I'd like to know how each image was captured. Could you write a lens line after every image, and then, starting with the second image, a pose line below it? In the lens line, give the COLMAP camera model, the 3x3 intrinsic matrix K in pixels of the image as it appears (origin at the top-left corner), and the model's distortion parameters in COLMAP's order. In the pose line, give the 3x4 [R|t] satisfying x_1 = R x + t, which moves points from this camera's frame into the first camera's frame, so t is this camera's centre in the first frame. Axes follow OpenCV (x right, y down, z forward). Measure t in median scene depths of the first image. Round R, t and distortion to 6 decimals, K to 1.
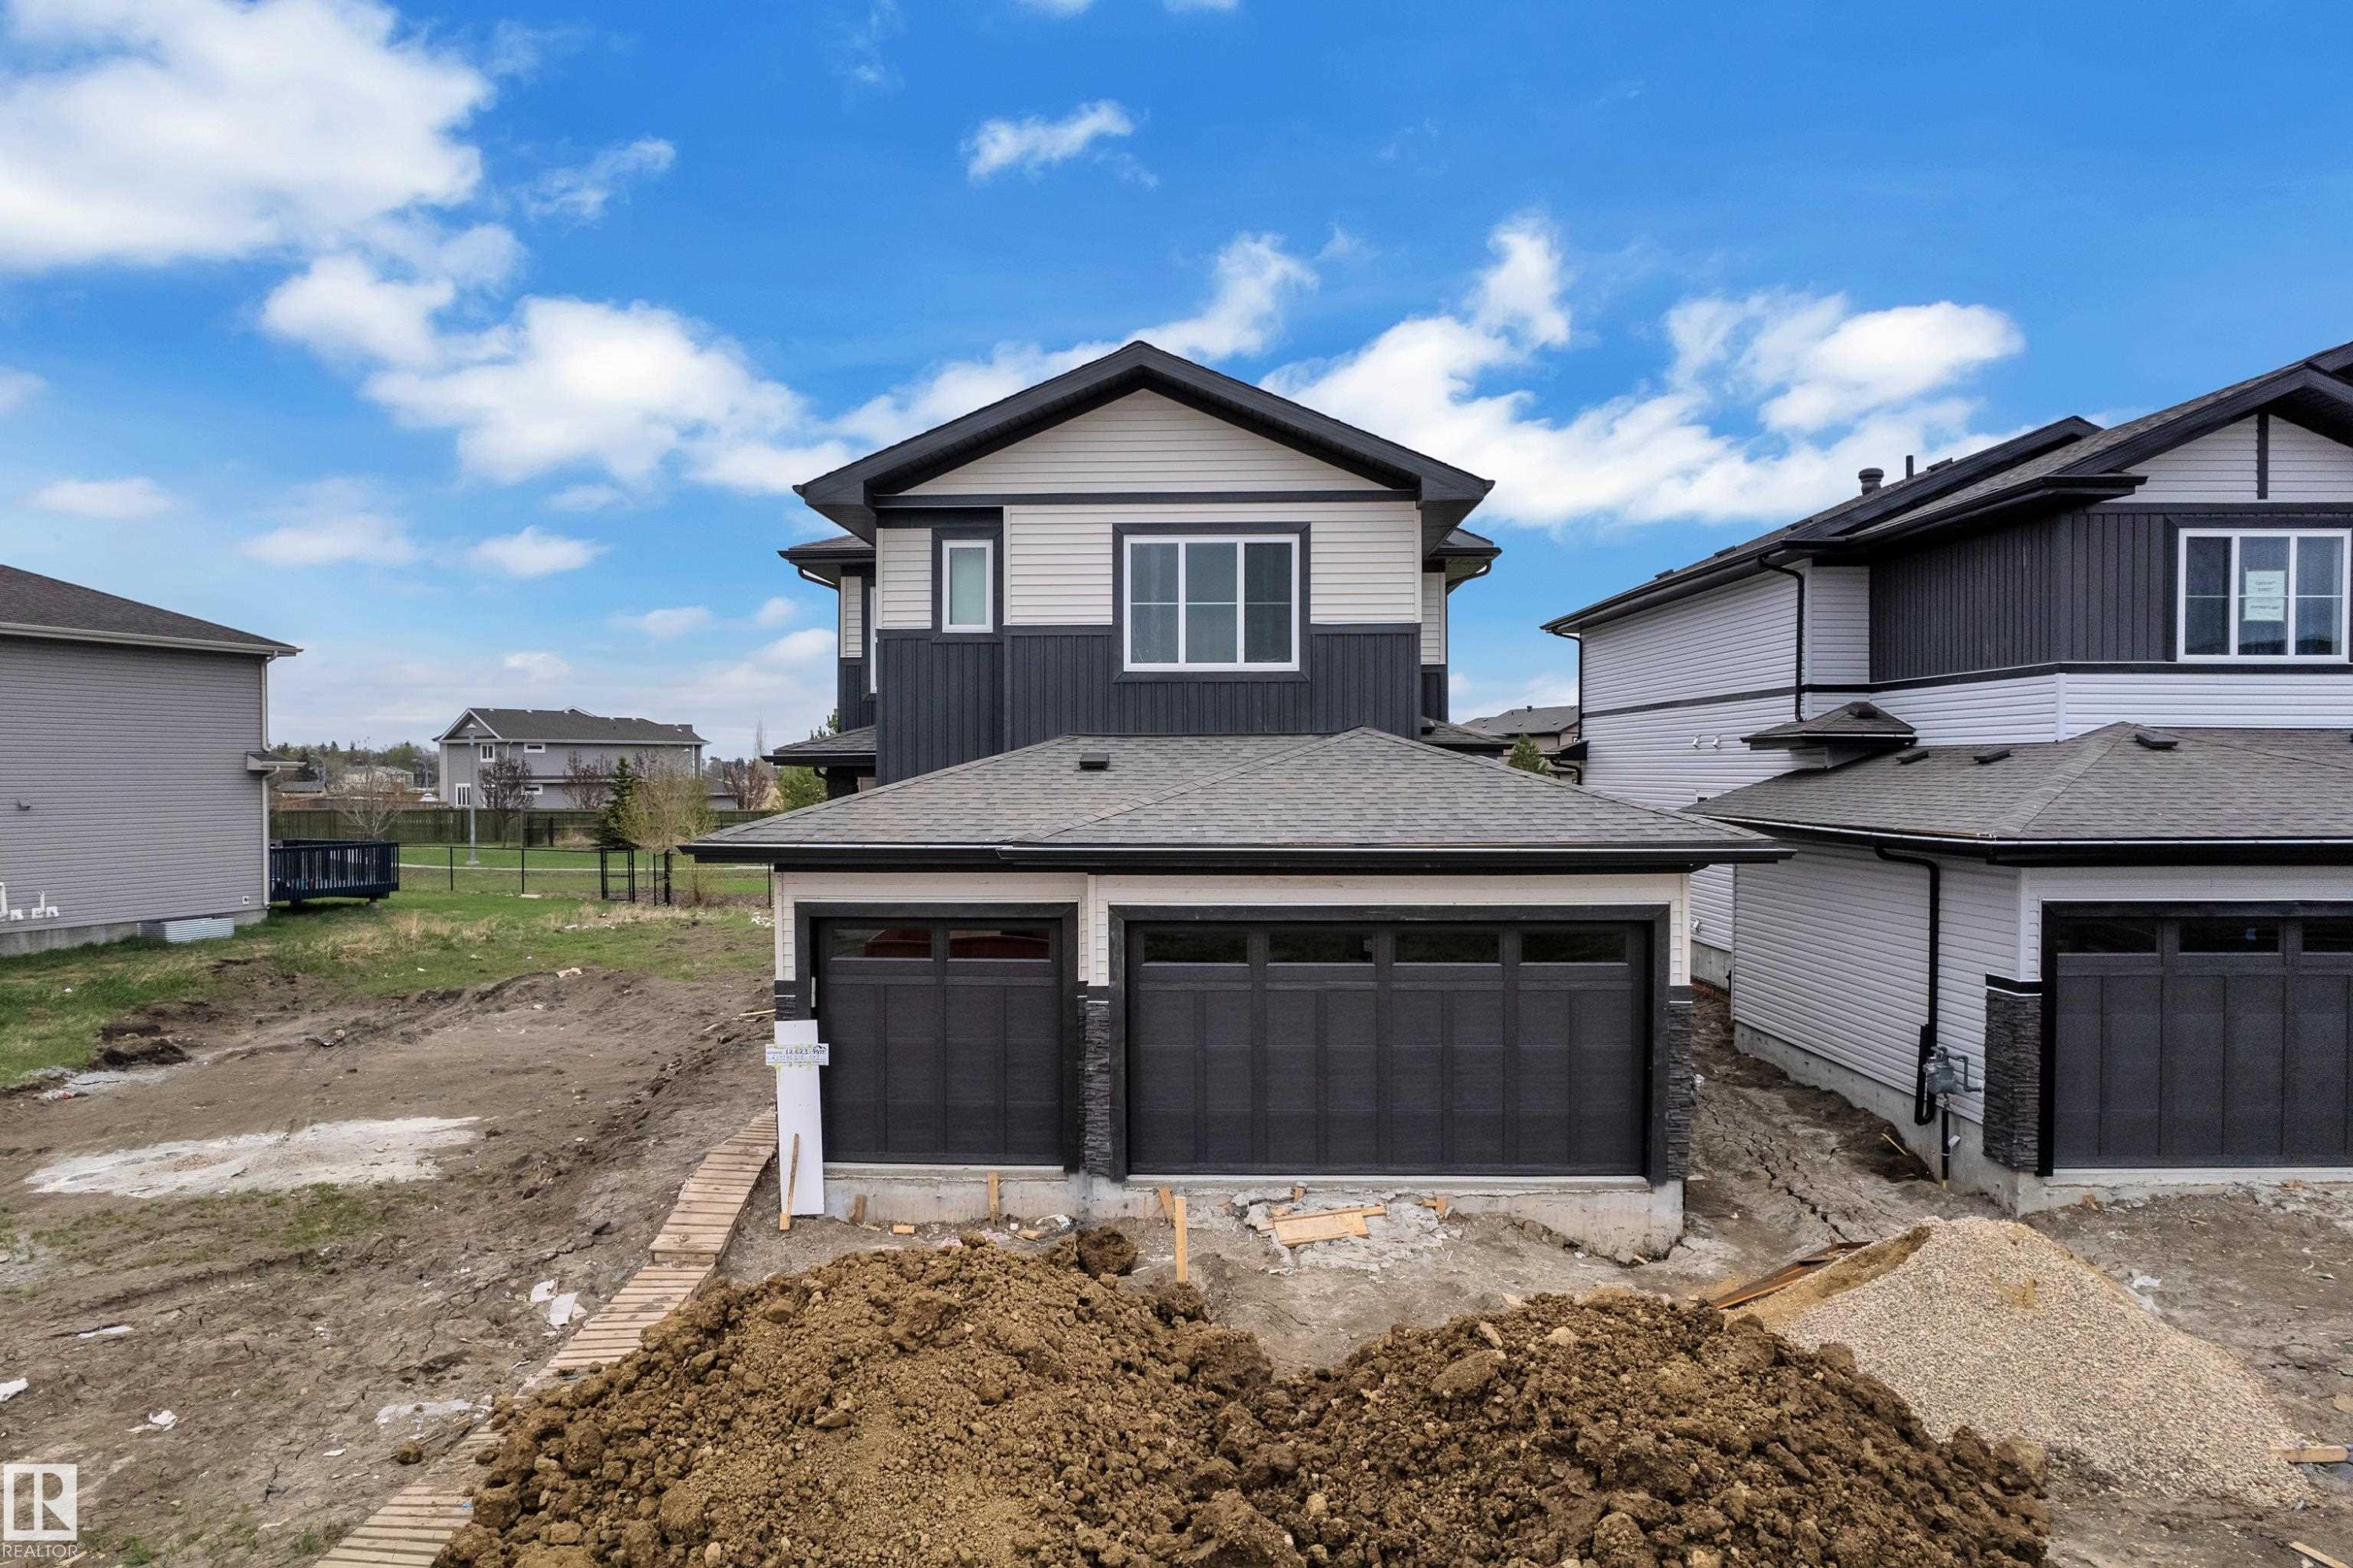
lens RADIAL K [[1494.8, 0, 1169.5], [0, 1494.8, 781.5], [0, 0, 1]] dist [-0.000474, 0.000530]
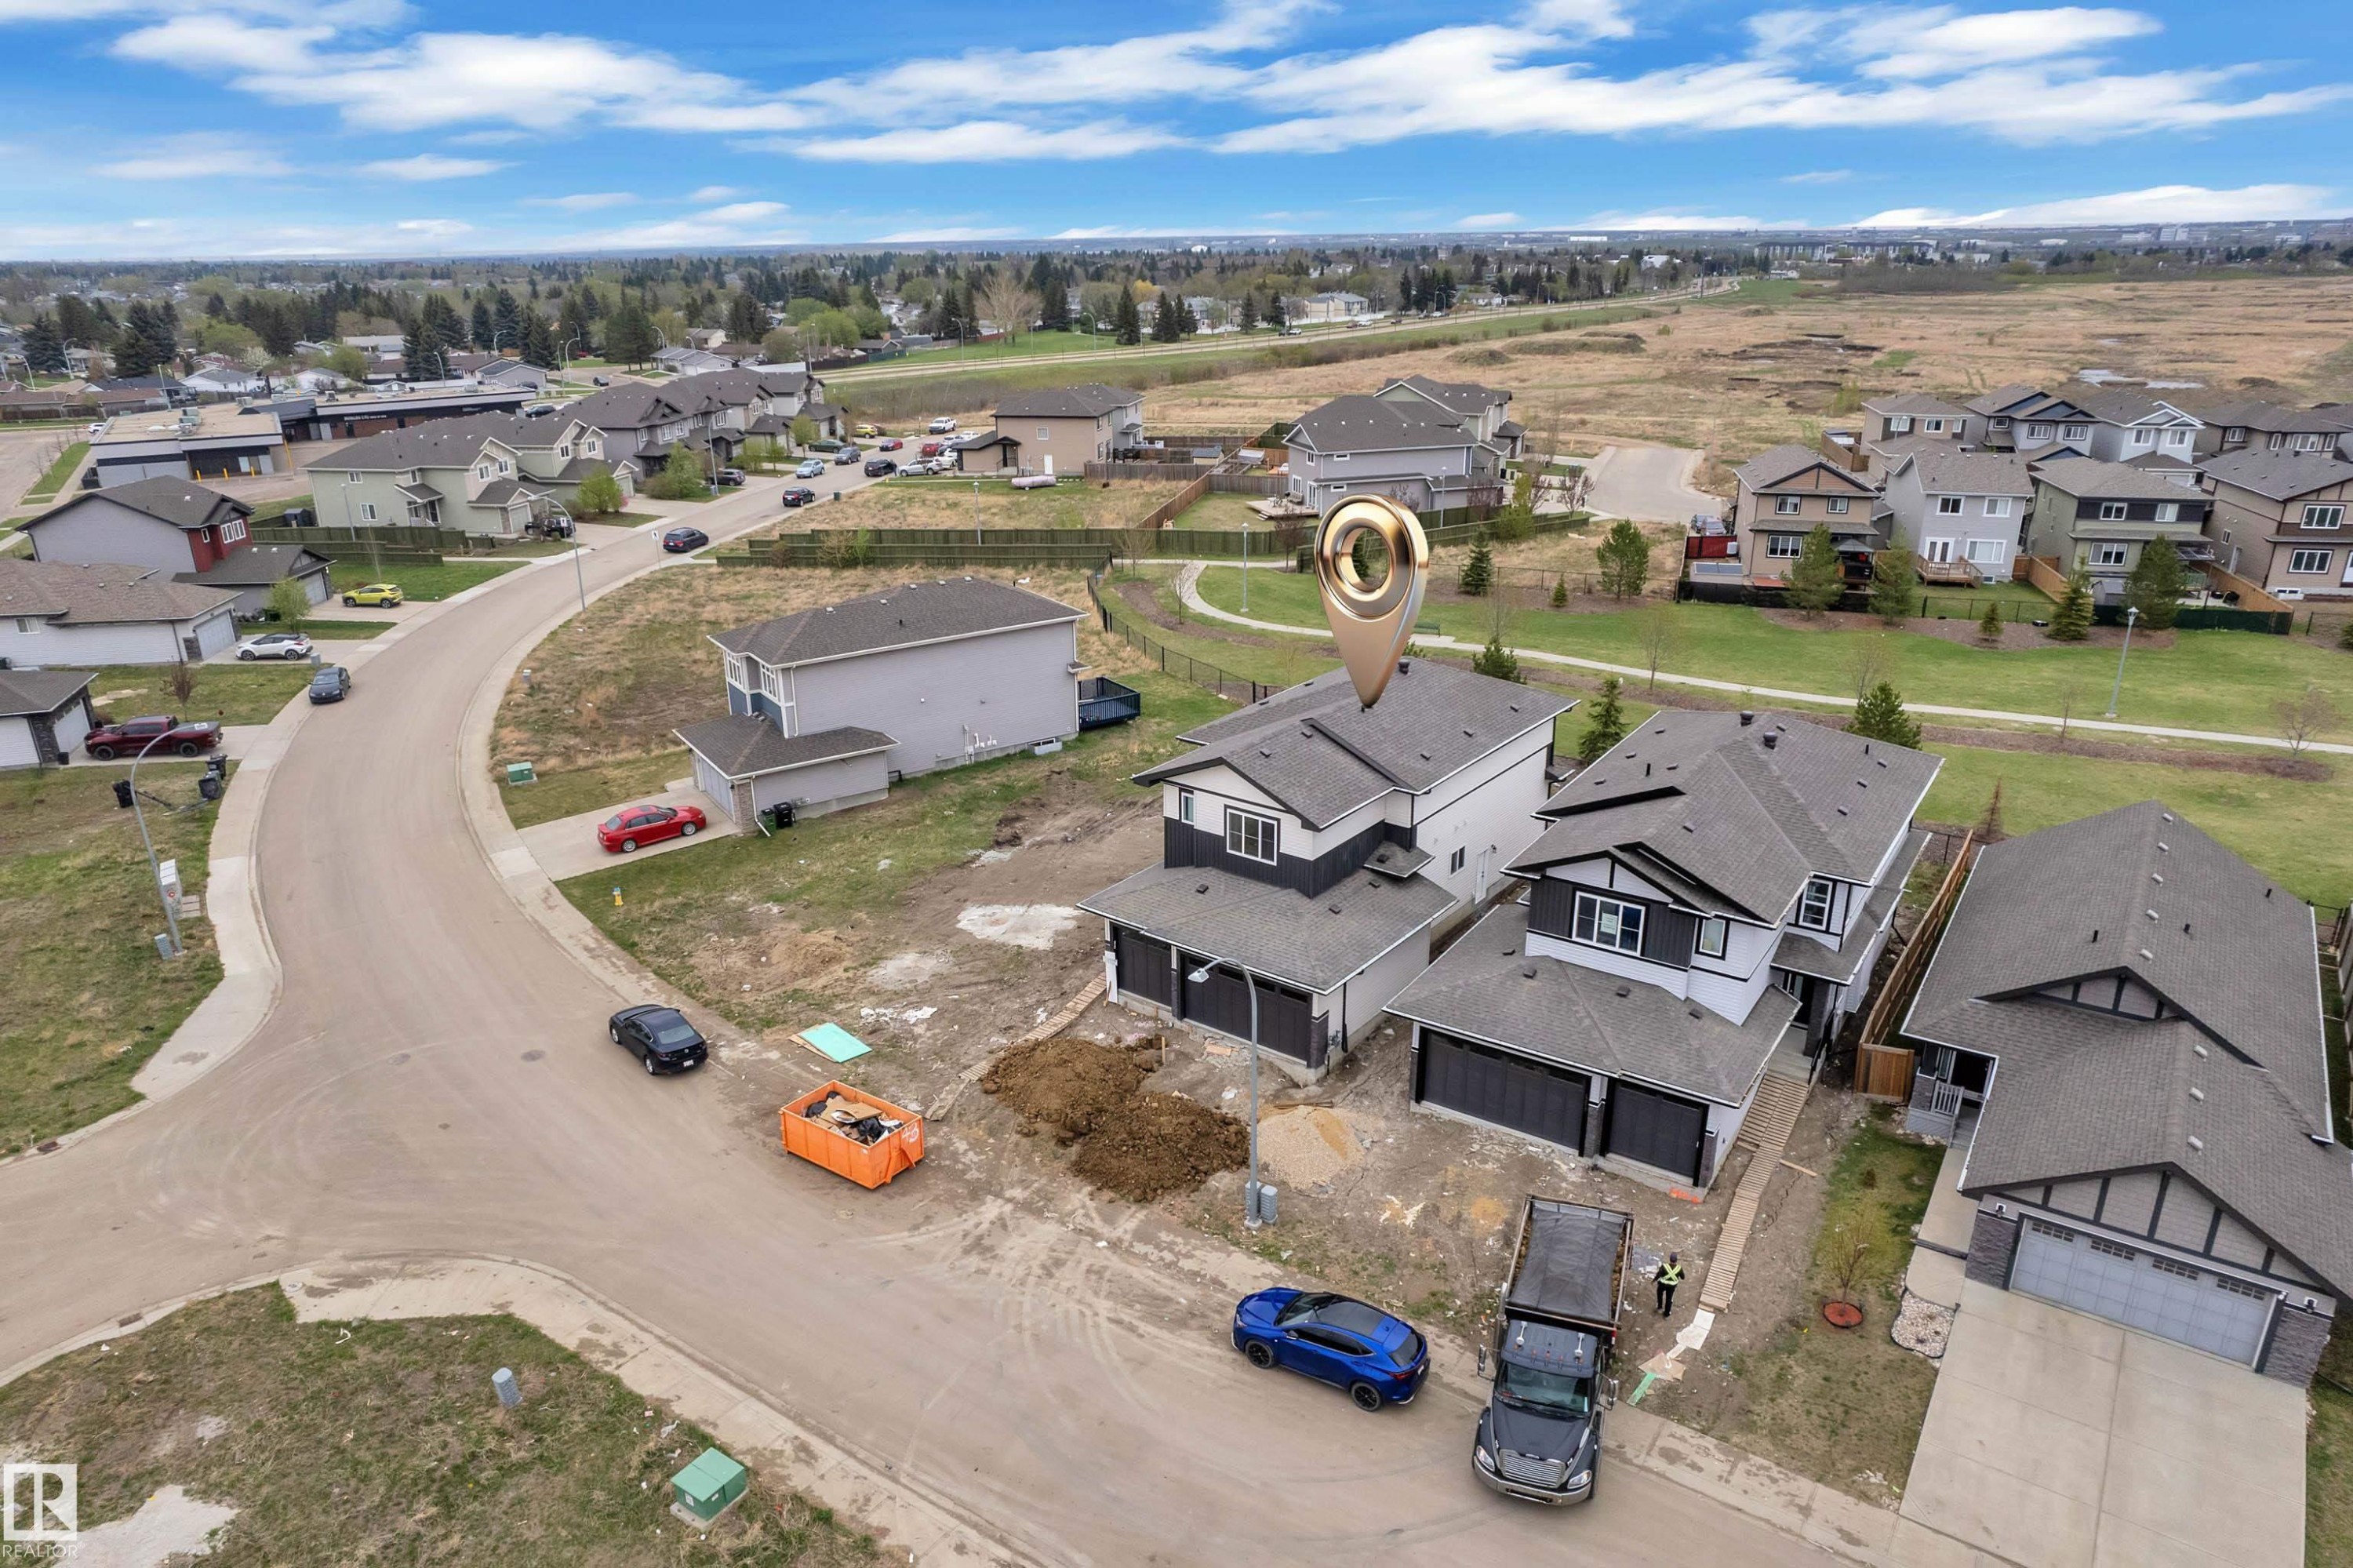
lens RADIAL K [[1494.8, 0, 1173.1], [0, 1494.8, 783.5], [0, 0, 1]] dist [-0.000474, 0.000530]
pose [[0.820486, 0.191074, -0.538789, 1.437090], [-0.001730, 0.943314, 0.331898, -1.173451], [0.571664, -0.271385, 0.774306, -1.288348]]
